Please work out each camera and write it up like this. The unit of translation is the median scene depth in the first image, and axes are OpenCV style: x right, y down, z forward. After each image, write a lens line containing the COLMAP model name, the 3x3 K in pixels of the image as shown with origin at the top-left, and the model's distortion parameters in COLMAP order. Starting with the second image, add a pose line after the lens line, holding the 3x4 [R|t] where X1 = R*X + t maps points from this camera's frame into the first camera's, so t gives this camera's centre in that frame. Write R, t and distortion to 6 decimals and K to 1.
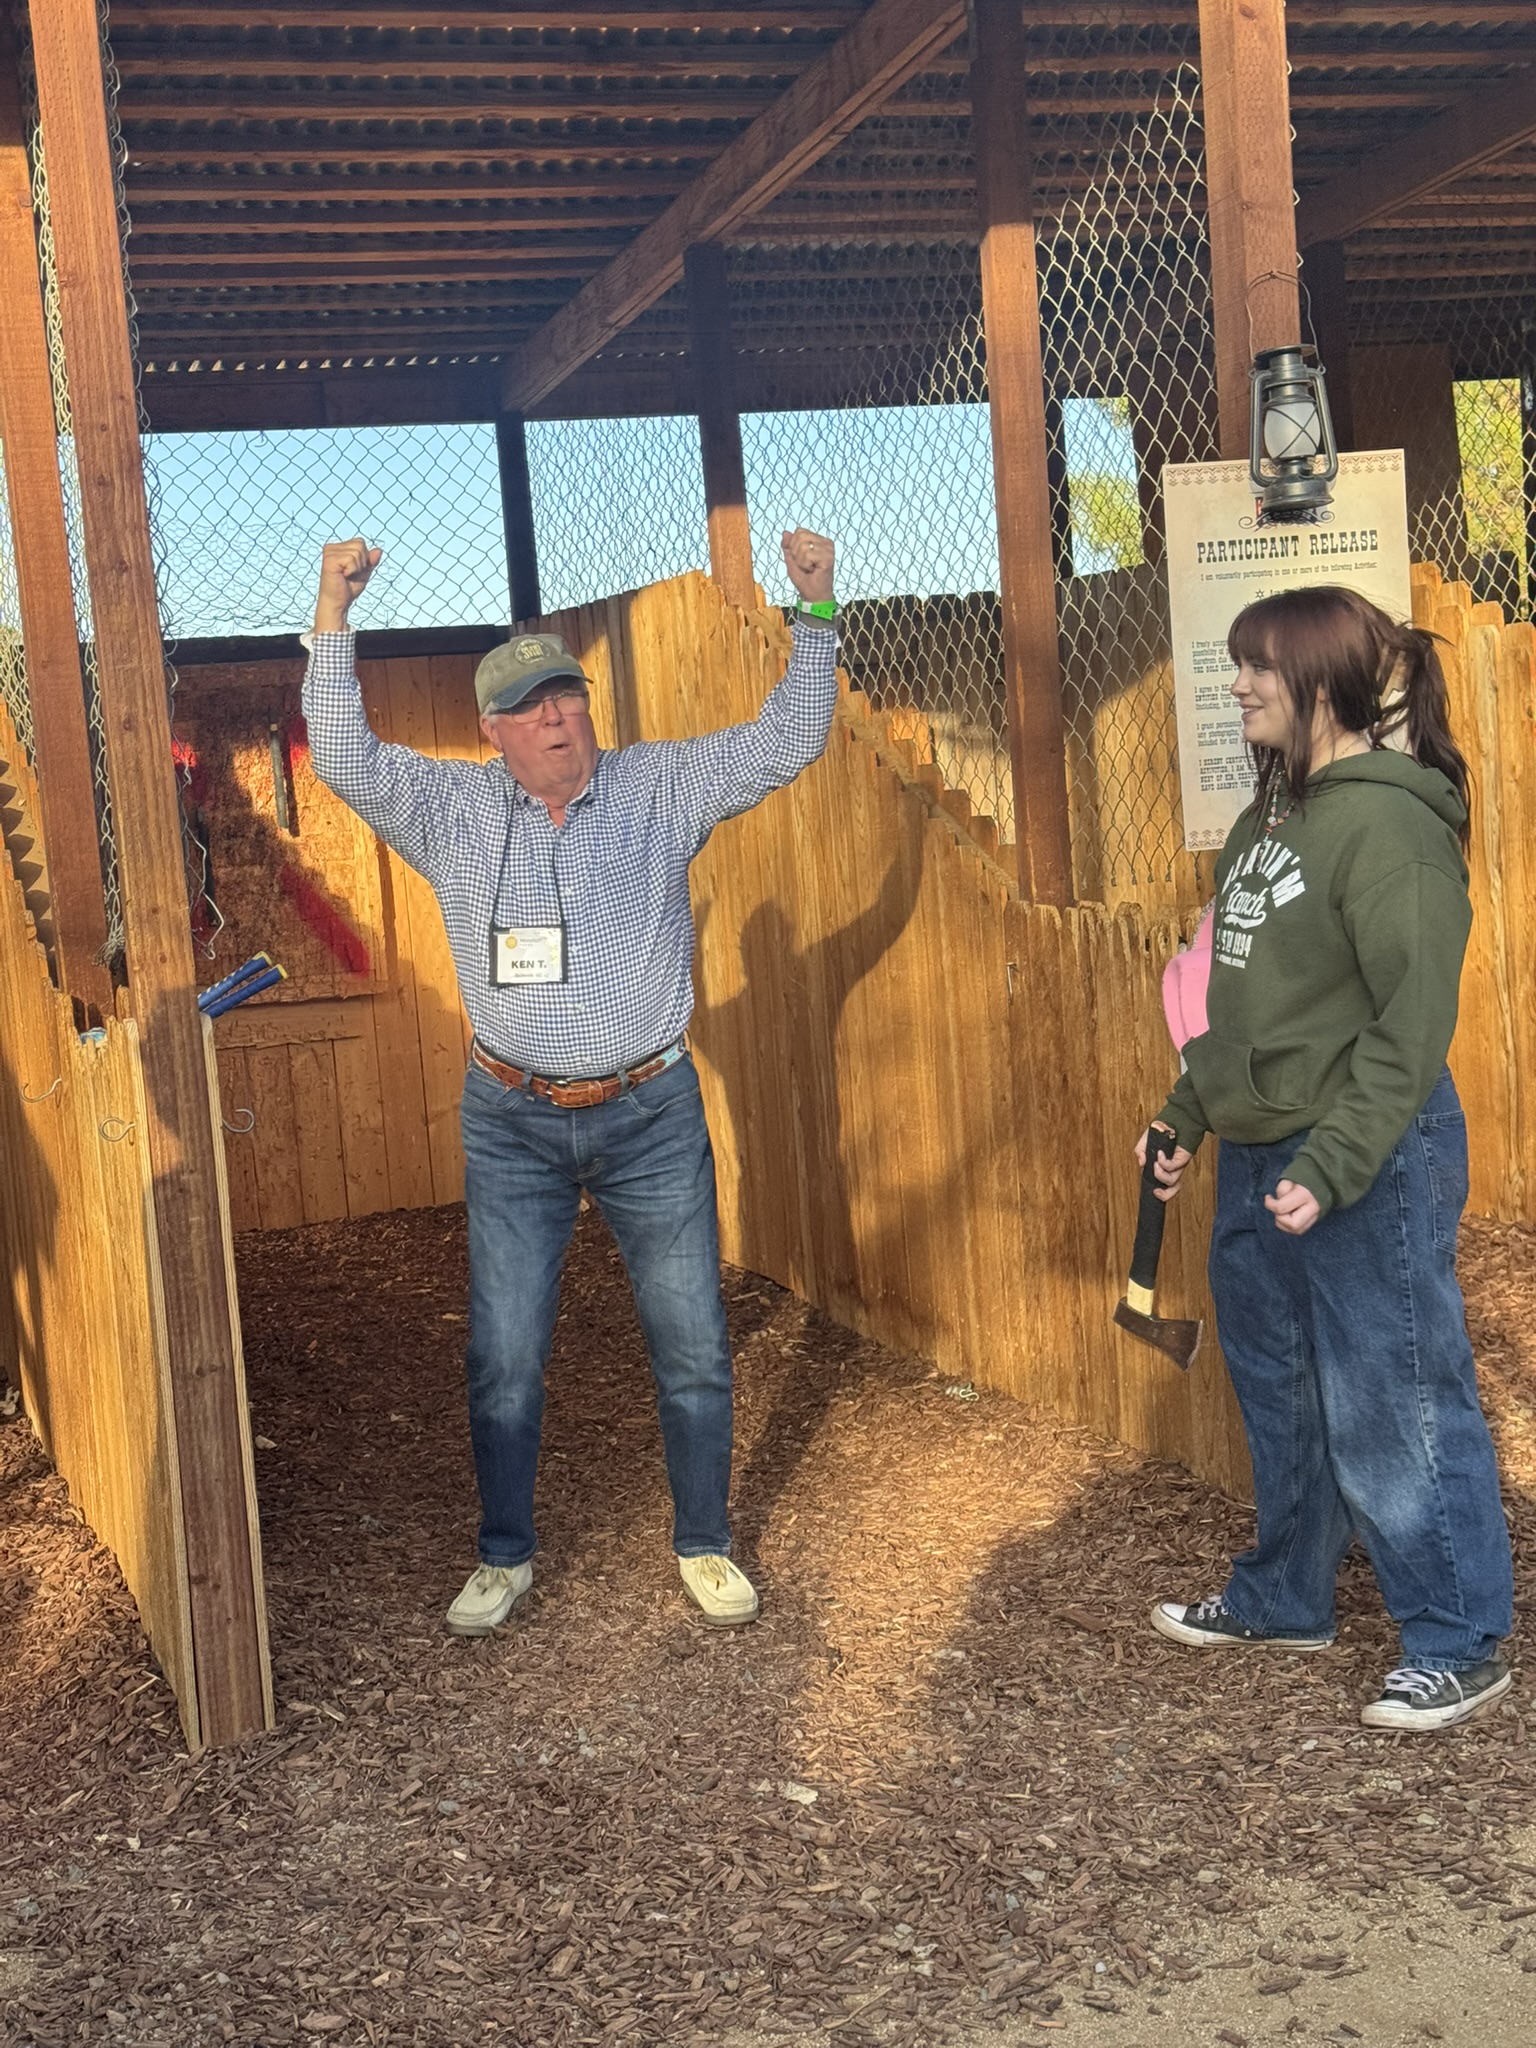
lens RADIAL K [[2957.4, 0, 768.0], [0, 2957.4, 1024.0], [0, 0, 1]] dist [0.157080, -0.164616]
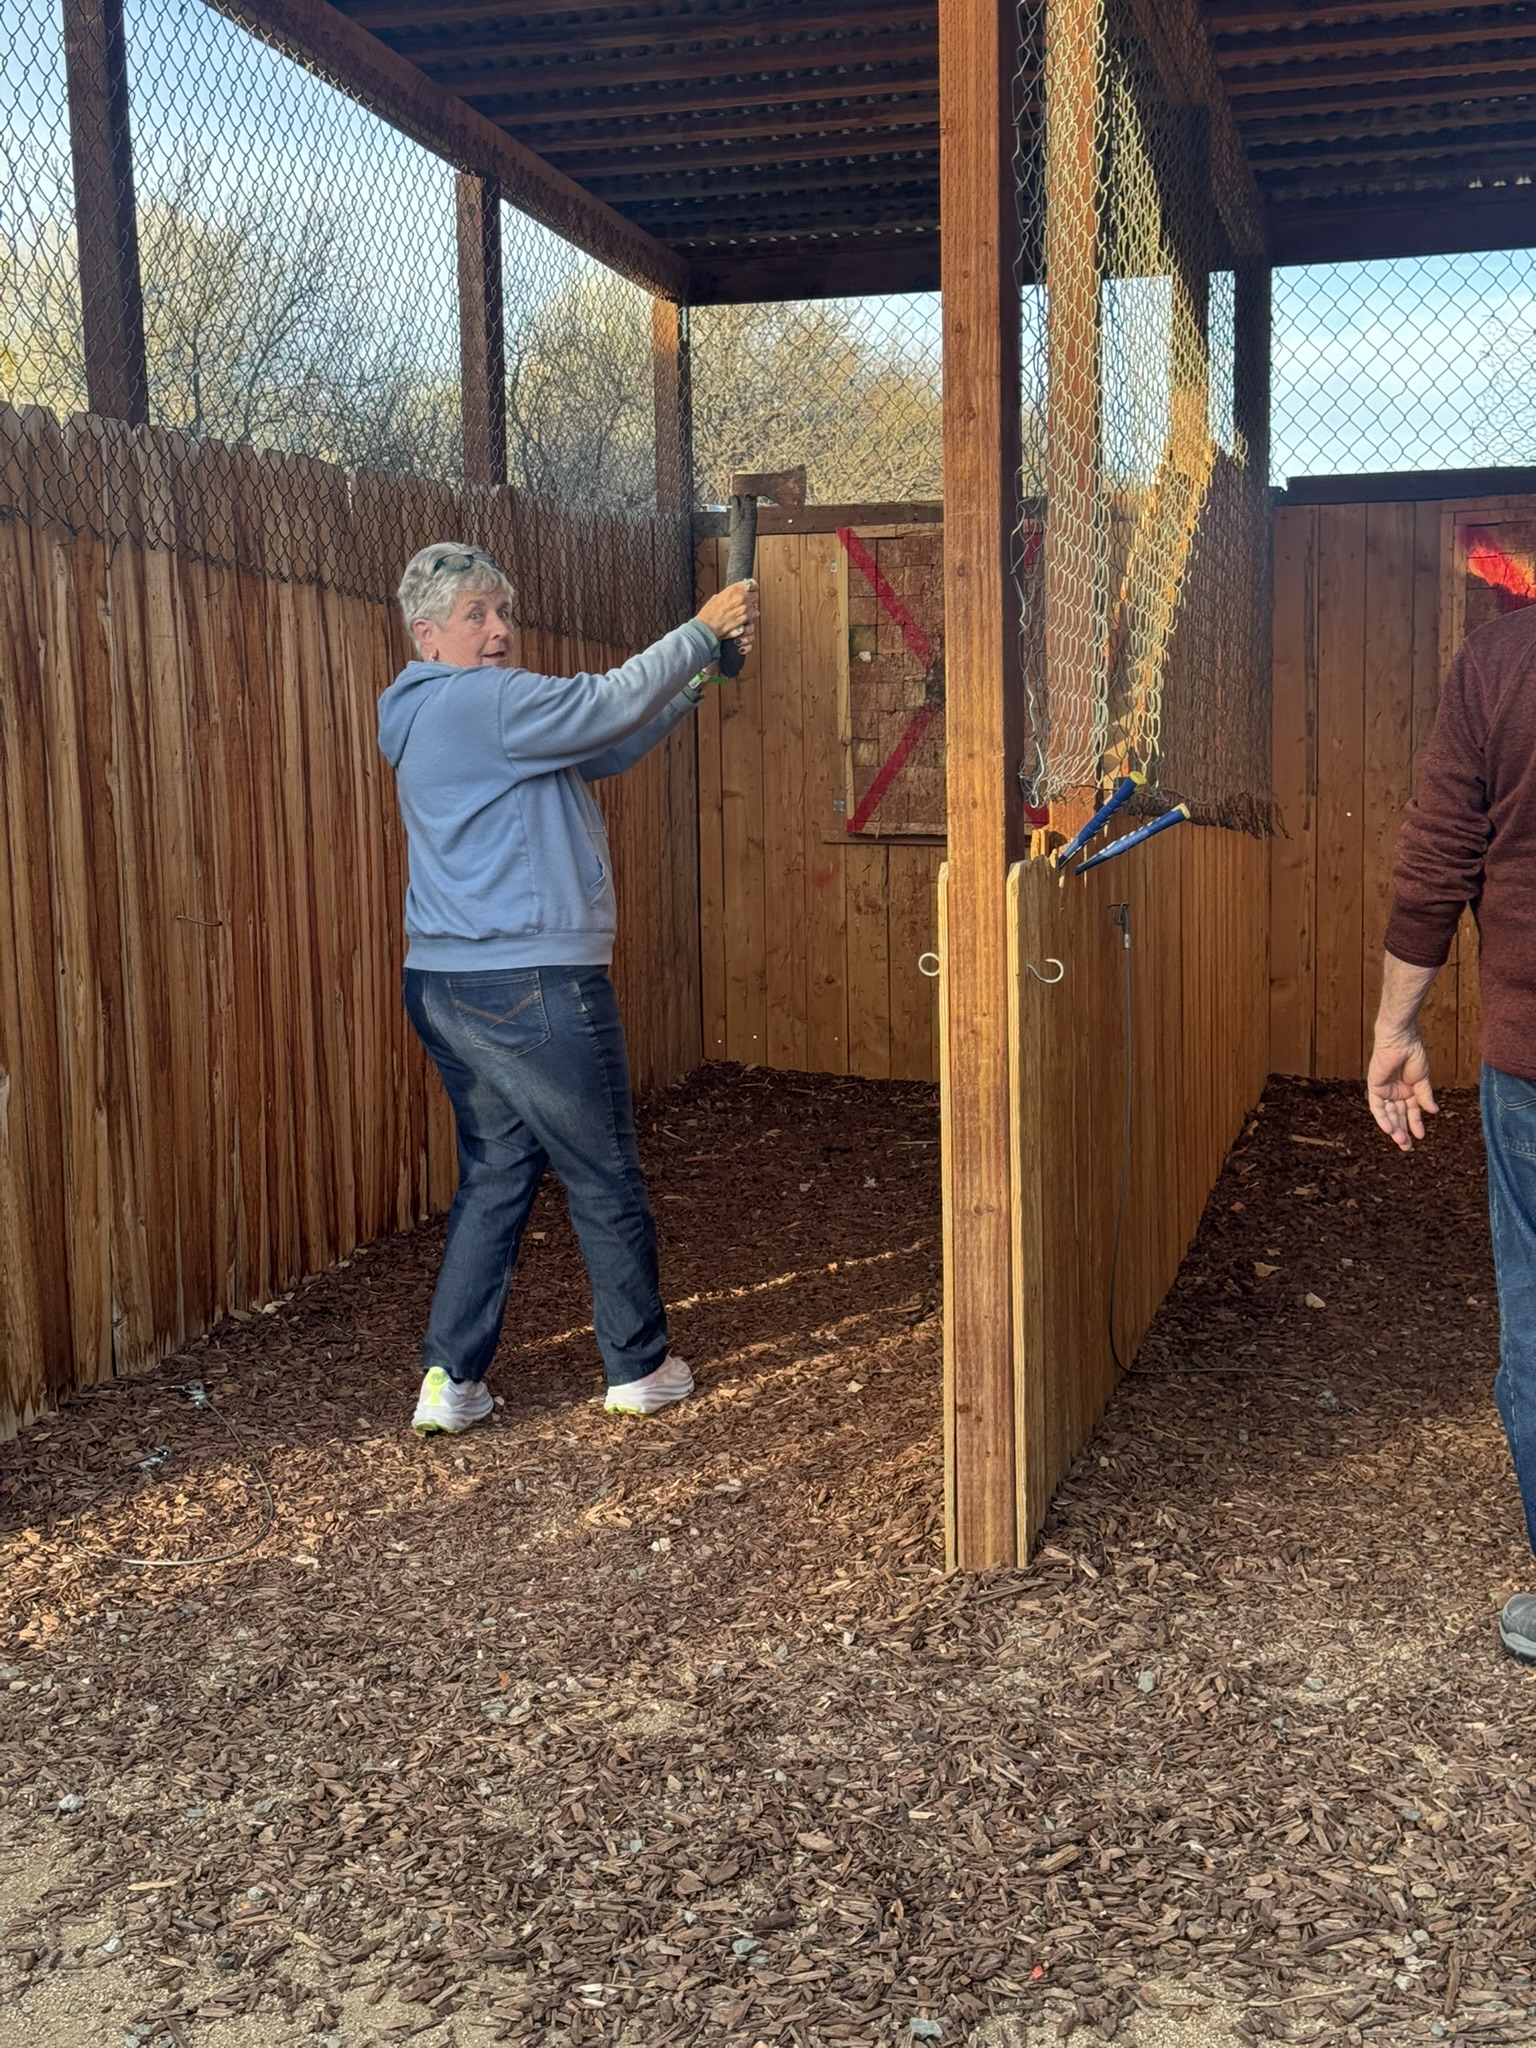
lens RADIAL K [[3004.2, 0, 764.9], [0, 3004.2, 1004.4], [0, 0, 1]] dist [0.186980, -0.158565]
pose [[0.827165, 0.125705, -0.547718, 0.310493], [-0.094205, 0.991885, 0.085376, -0.035106], [0.554006, -0.019022, 0.832295, 0.101560]]
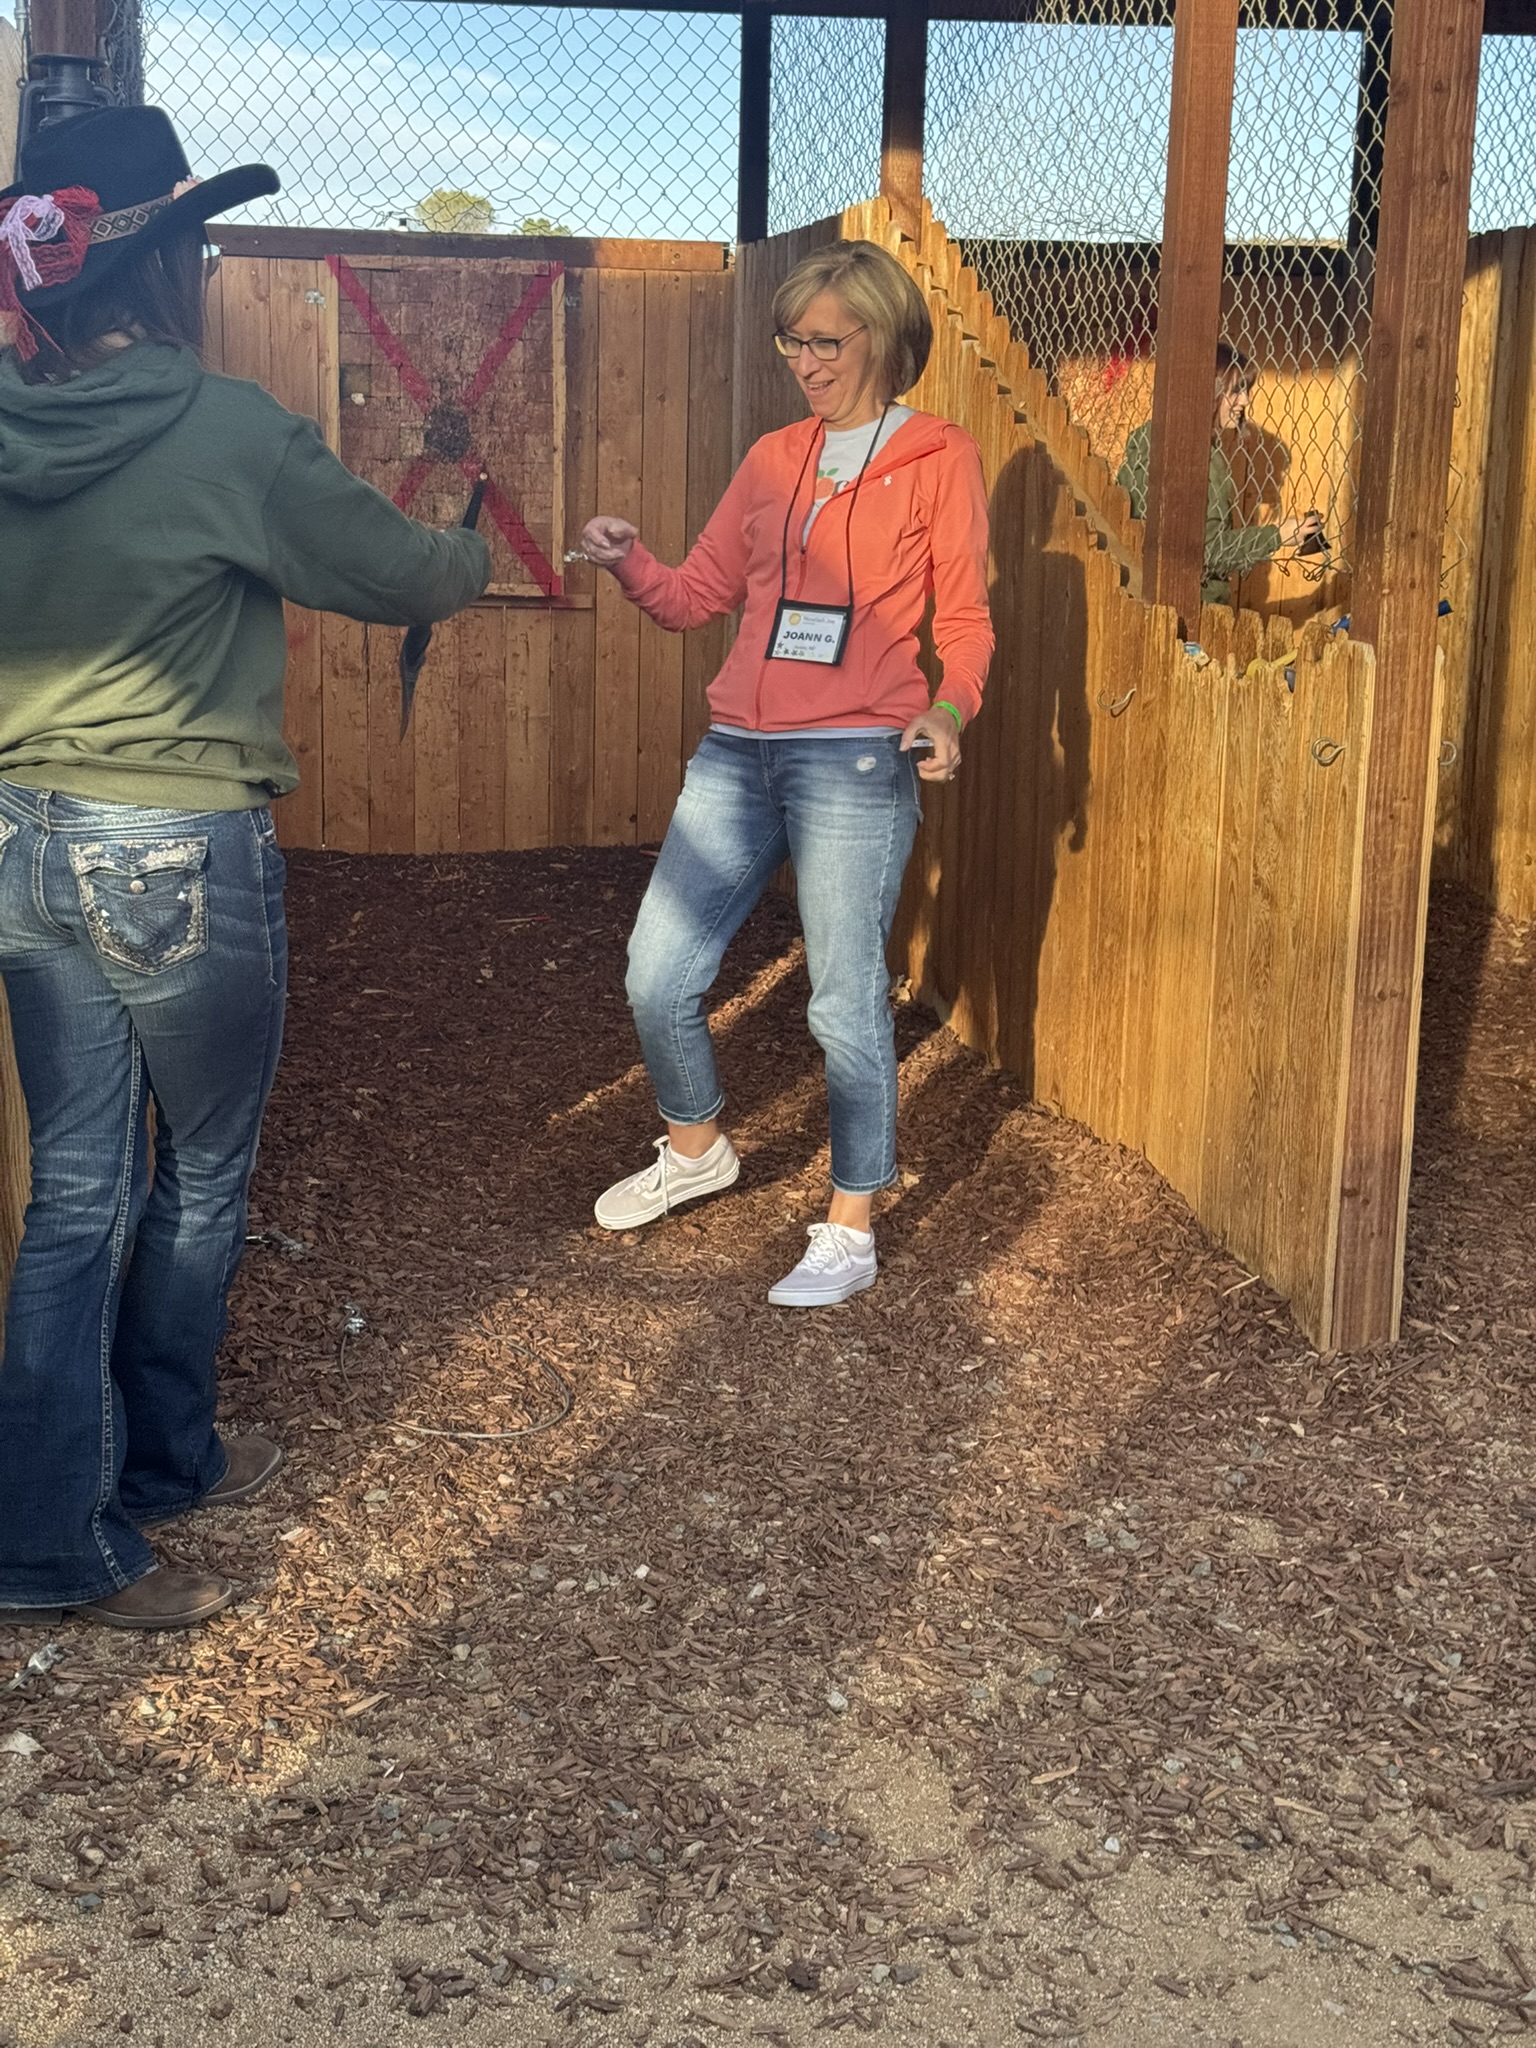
lens RADIAL K [[2957.4, 0, 768.0], [0, 2957.4, 1024.0], [0, 0, 1]] dist [0.157080, -0.164616]
pose [[0.987512, 0.120088, -0.101973, -0.297092], [-0.106495, 0.985825, 0.129644, 0.016765], [0.116097, -0.117166, 0.986303, -0.031998]]
